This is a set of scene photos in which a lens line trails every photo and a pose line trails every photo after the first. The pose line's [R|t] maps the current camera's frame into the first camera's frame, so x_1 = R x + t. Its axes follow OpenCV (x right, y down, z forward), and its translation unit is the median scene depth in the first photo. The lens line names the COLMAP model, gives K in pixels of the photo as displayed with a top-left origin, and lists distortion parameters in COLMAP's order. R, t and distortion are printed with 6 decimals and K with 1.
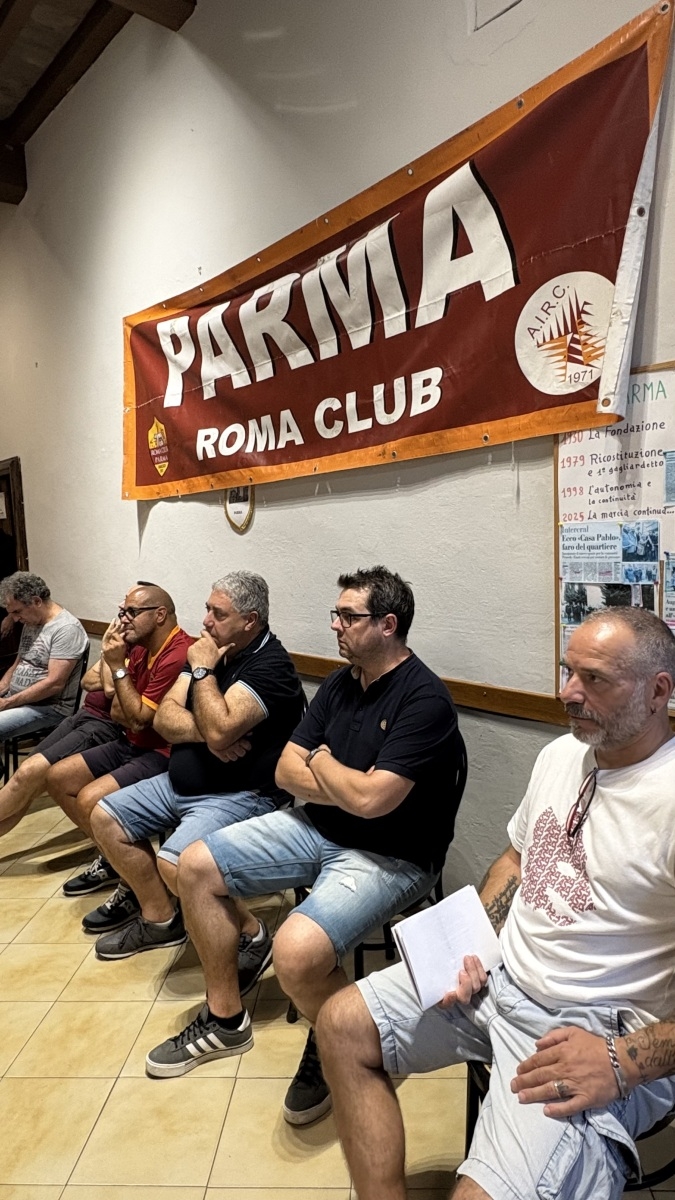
lens RADIAL K [[715.8, 0, 344.3], [0, 715.8, 596.4], [0, 0, 1]] dist [0.000375, 0.000257]
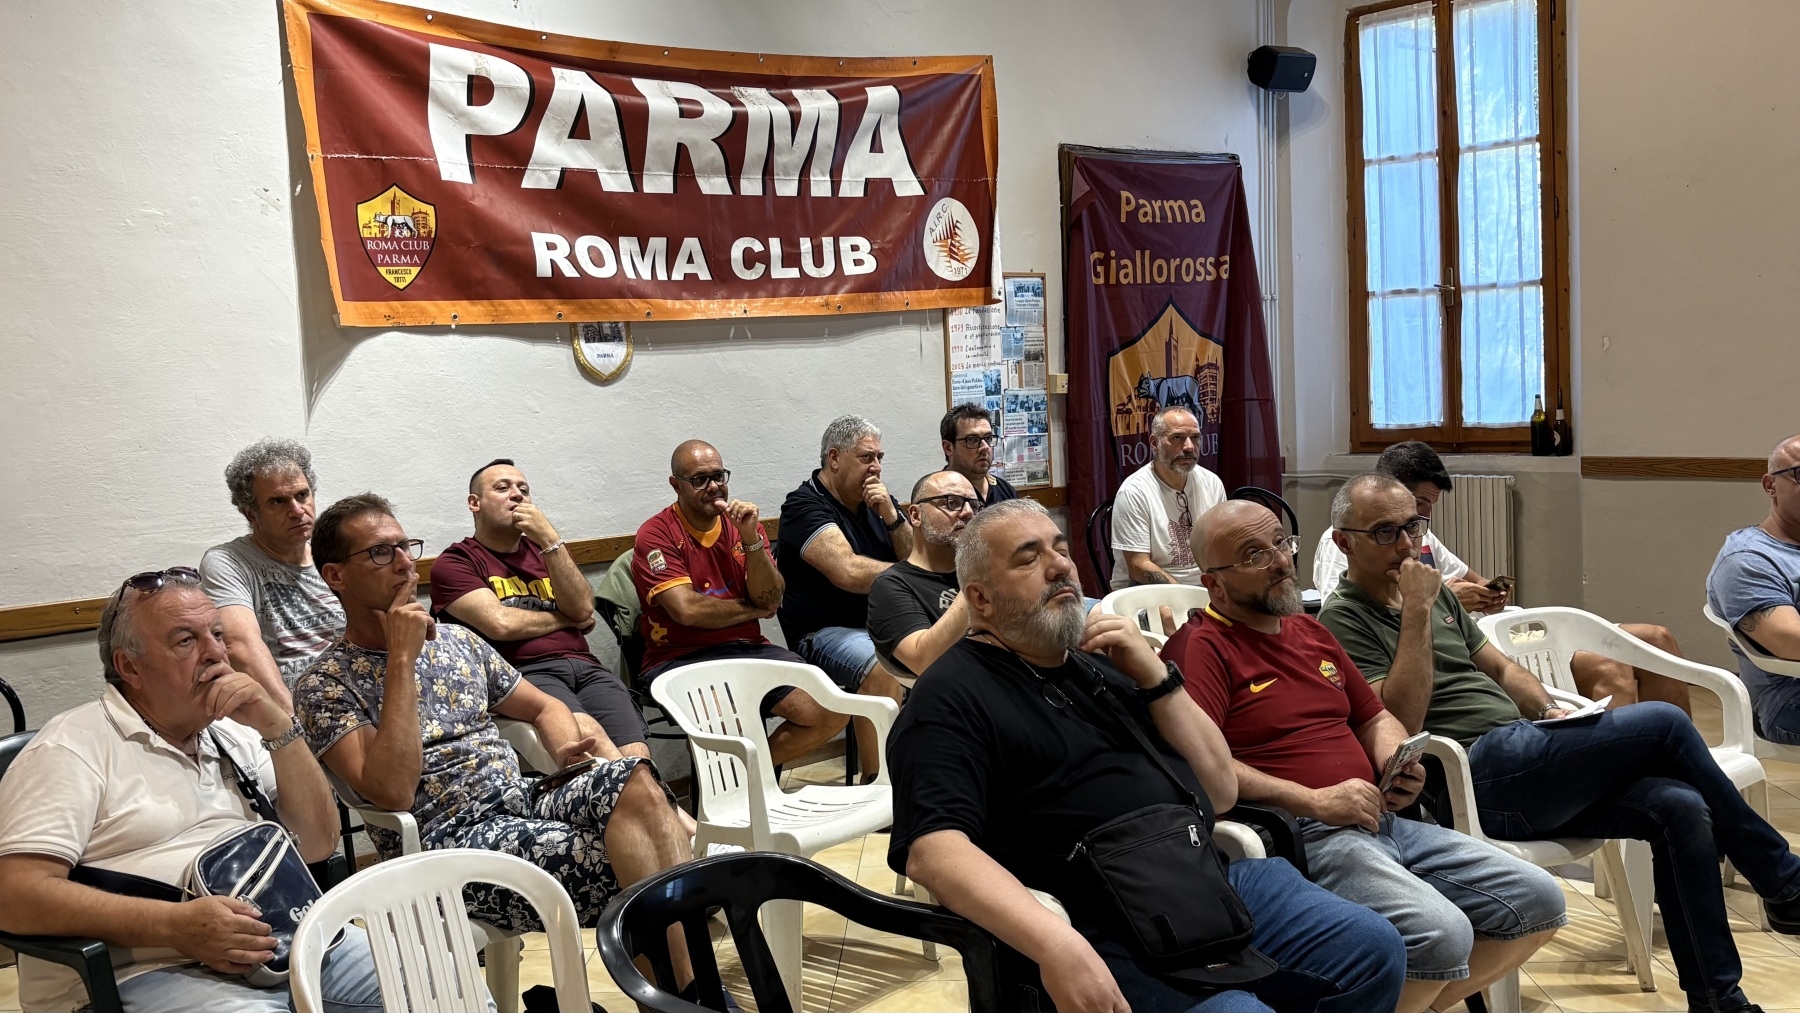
lens RADIAL K [[1733.5, 0, 876.4], [0, 1733.5, 516.1], [0, 0, 1]] dist [0.226355, -0.869440]
pose [[-0.002211, -0.040477, 0.999178, -2.356309], [0.140197, 0.989300, 0.040387, 0.015630], [-0.990121, 0.140171, 0.003487, 0.891099]]
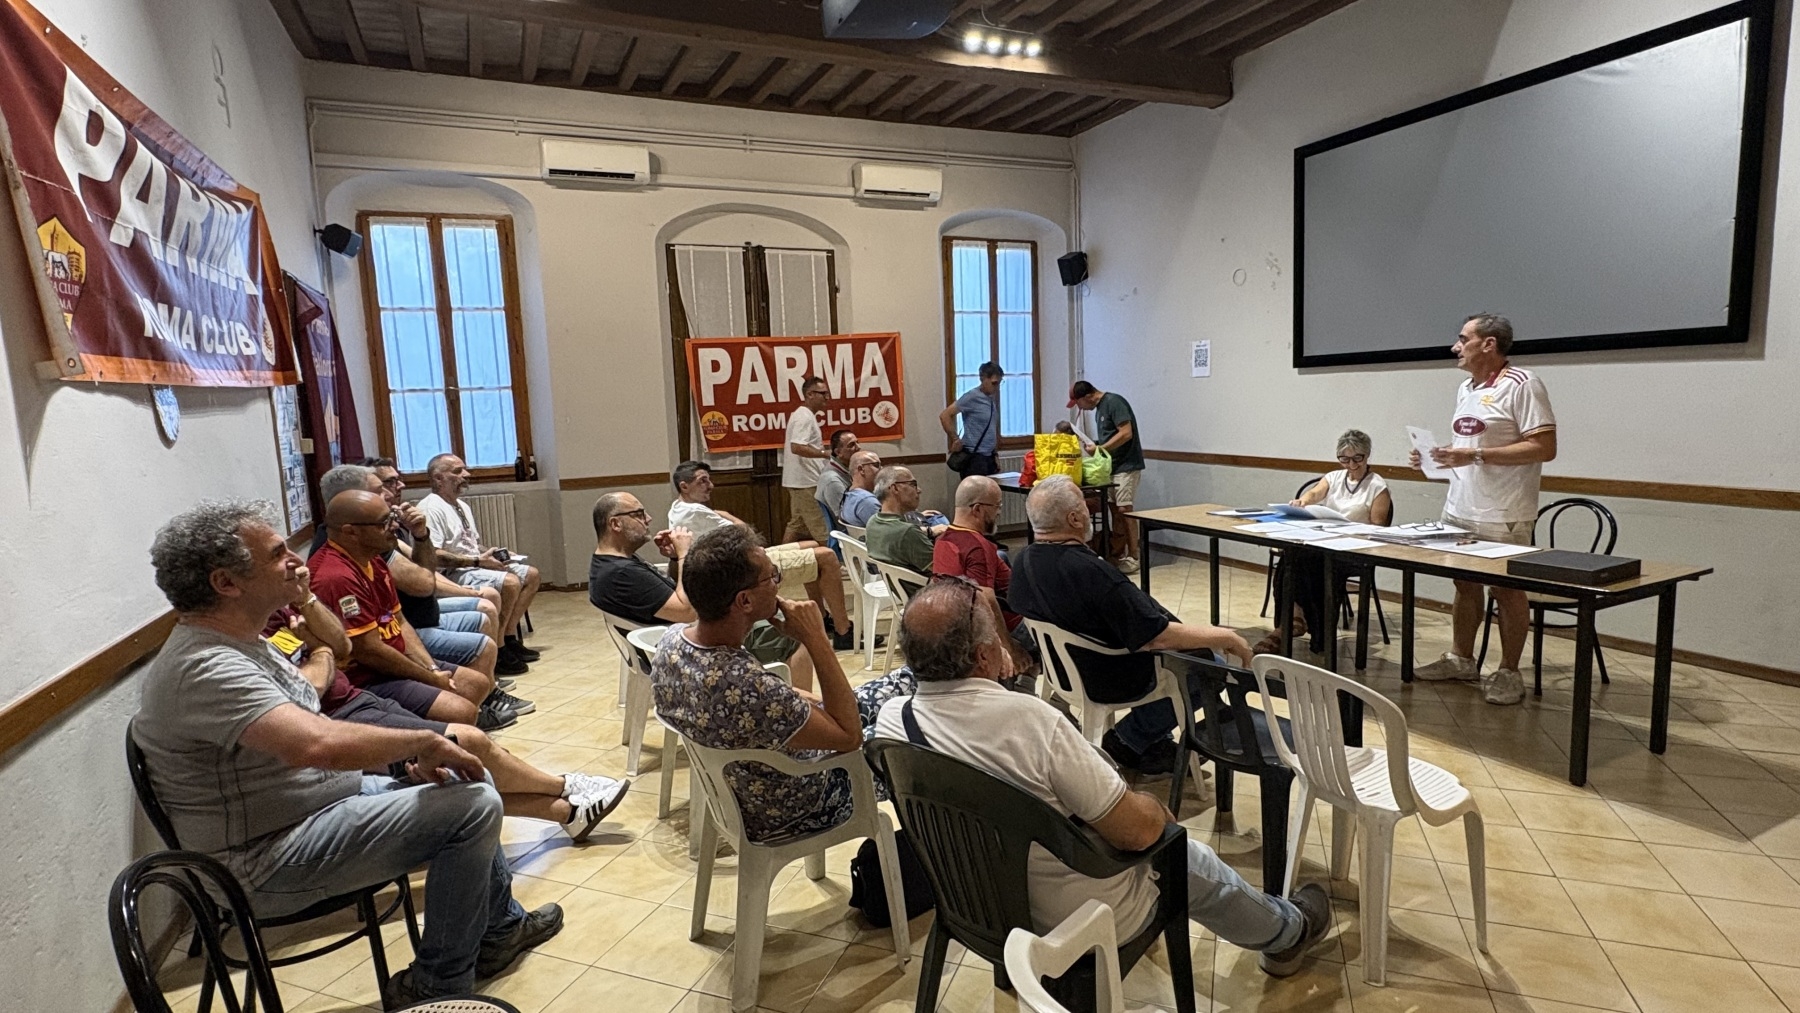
lens RADIAL K [[893.4, 0, 900.0], [0, 893.4, 506.5], [0, 0, 1]] dist [-0.003901, -0.000527]
pose [[-0.949580, 0.038953, 0.311096, -1.396384], [0.105773, 0.973881, 0.200916, -0.161962], [-0.295145, 0.223691, -0.928898, 2.001091]]
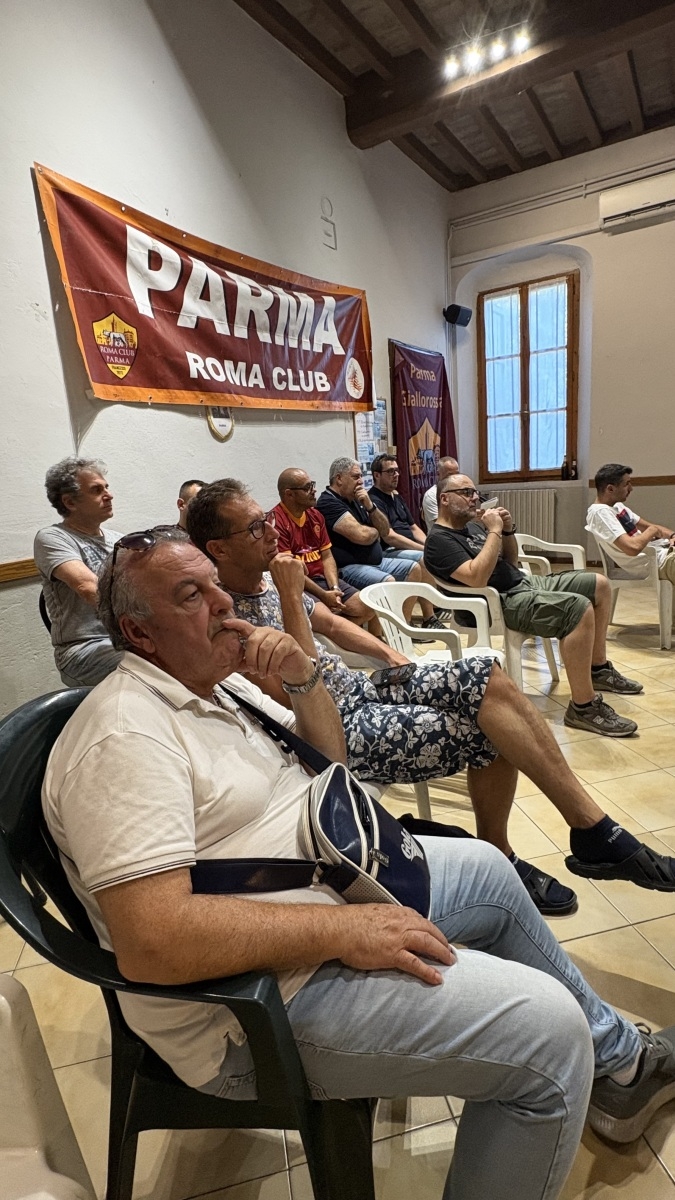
lens RADIAL K [[595.6, 0, 337.5], [0, 595.6, 600.0], [0, 0, 1]] dist [-0.003901, -0.000527]
pose [[-0.265476, -0.147411, 0.952781, -1.610911], [0.170579, 0.965470, 0.196903, 0.021093], [-0.948907, 0.214798, -0.231164, 1.356505]]
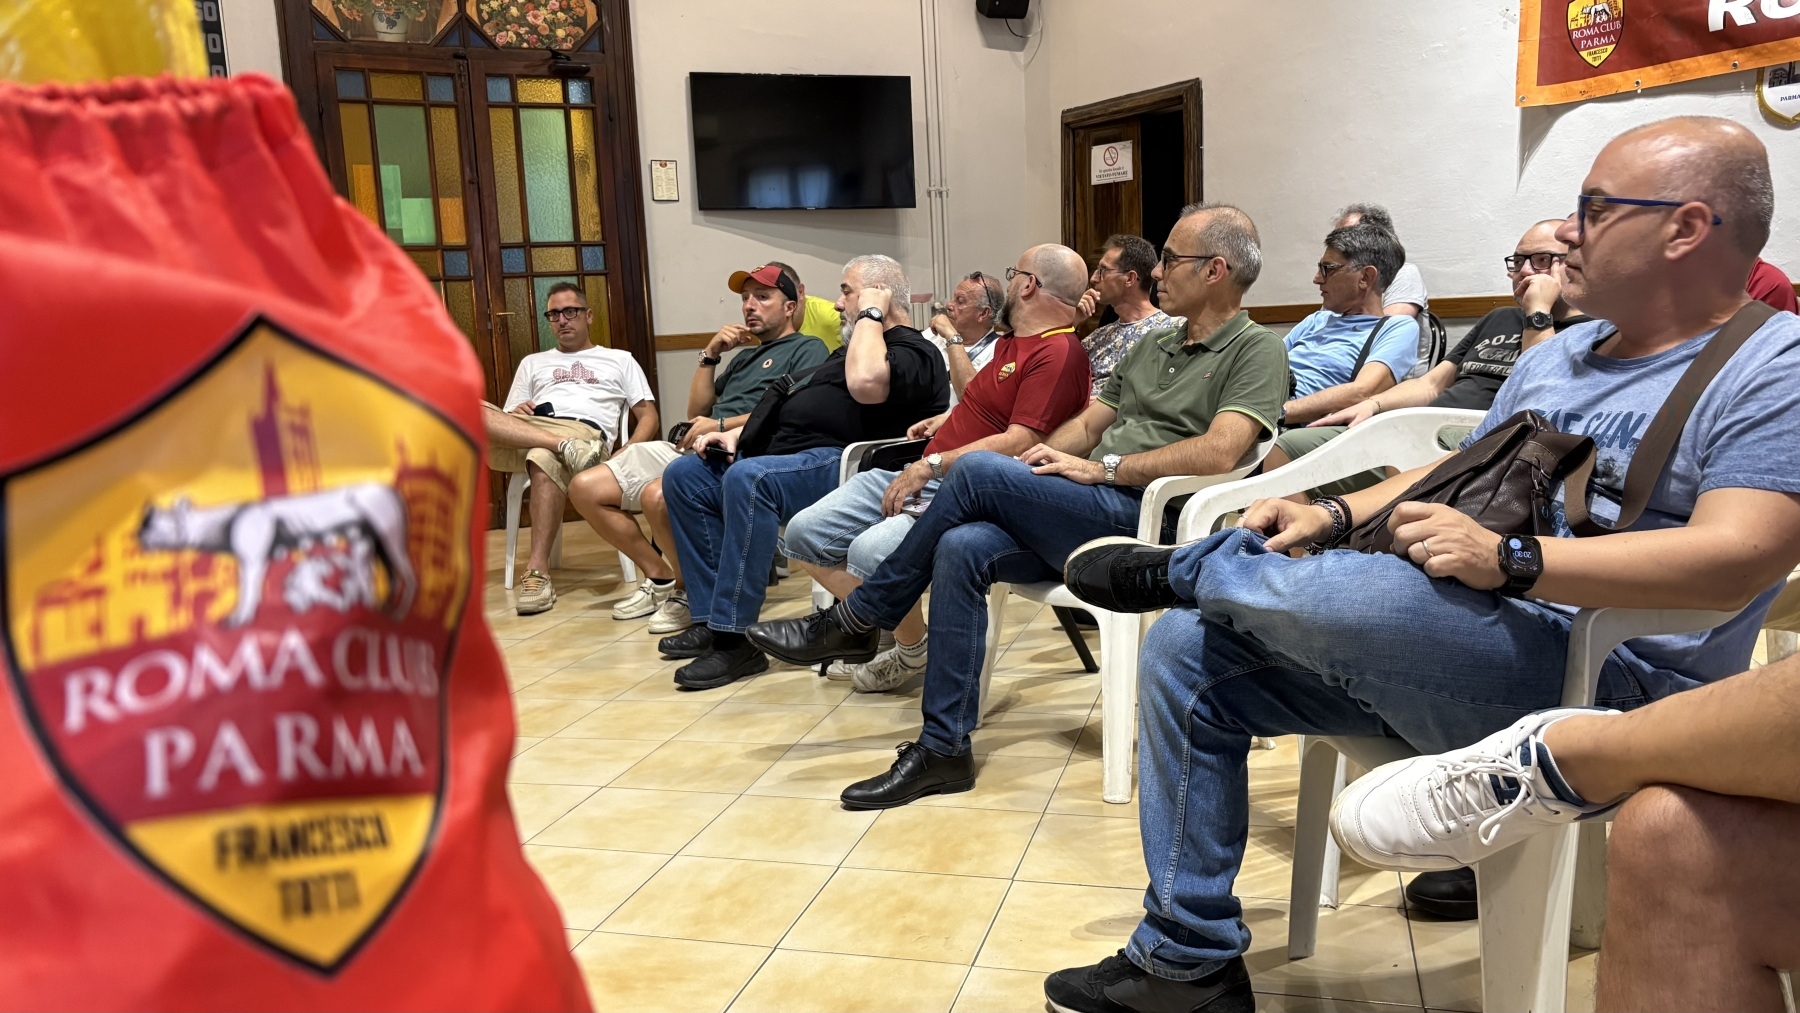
lens RADIAL K [[1377.3, 0, 900.0], [0, 1377.3, 506.5], [0, 0, 1]] dist [0.052070, -0.065030]
pose [[0.973869, 0.025189, -0.225708, -0.844194], [-0.012424, 0.998251, 0.057798, 0.274027], [0.226769, -0.053483, 0.972479, -0.727225]]
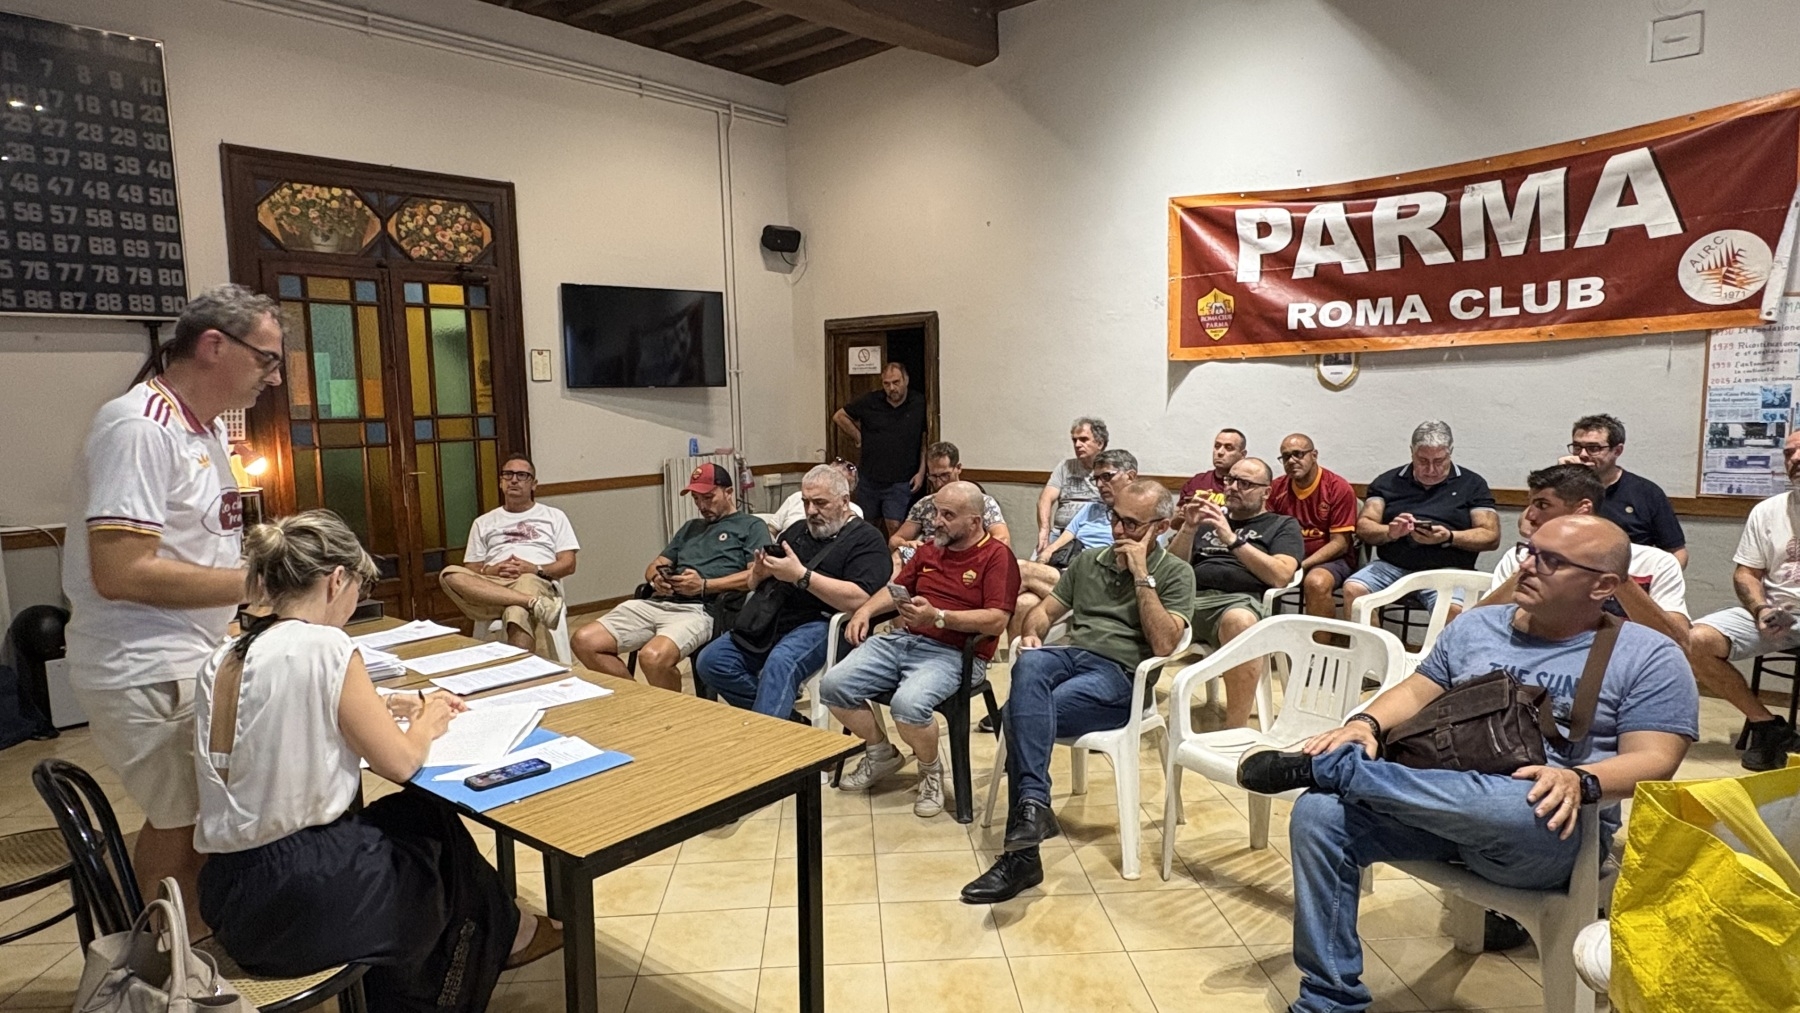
lens RADIAL K [[1035.6, 0, 892.6], [0, 1035.6, 505.7], [0, 0, 1]] dist [0.007004, 0.000468]
pose [[0.994741, 0.006495, 0.102220, -1.310425], [-0.007598, 0.999917, 0.010412, 0.117177], [-0.102144, -0.011133, 0.994707, -0.839133]]
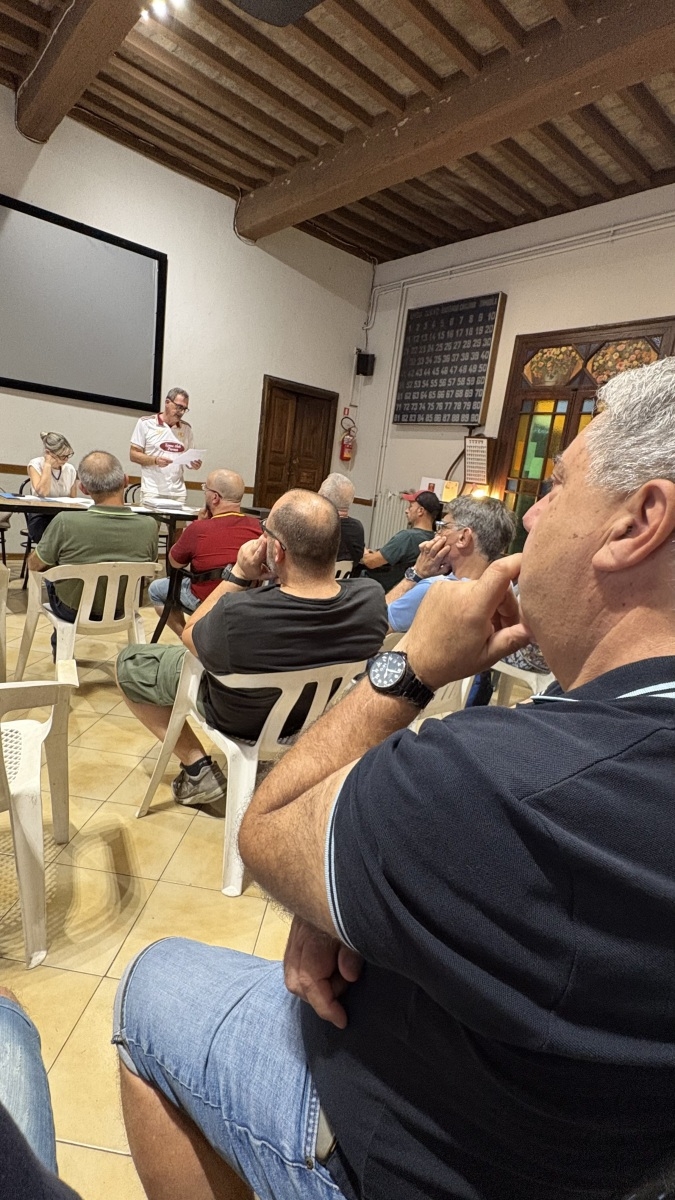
lens RADIAL K [[559.8, 0, 337.5], [0, 559.8, 600.0], [0, 0, 1]] dist [-0.002340, 0.000004]
pose [[-0.040795, 0.249615, -0.967485, 0.025852], [-0.214471, 0.943534, 0.252479, 0.015950], [0.975878, 0.217798, 0.015043, 0.855446]]
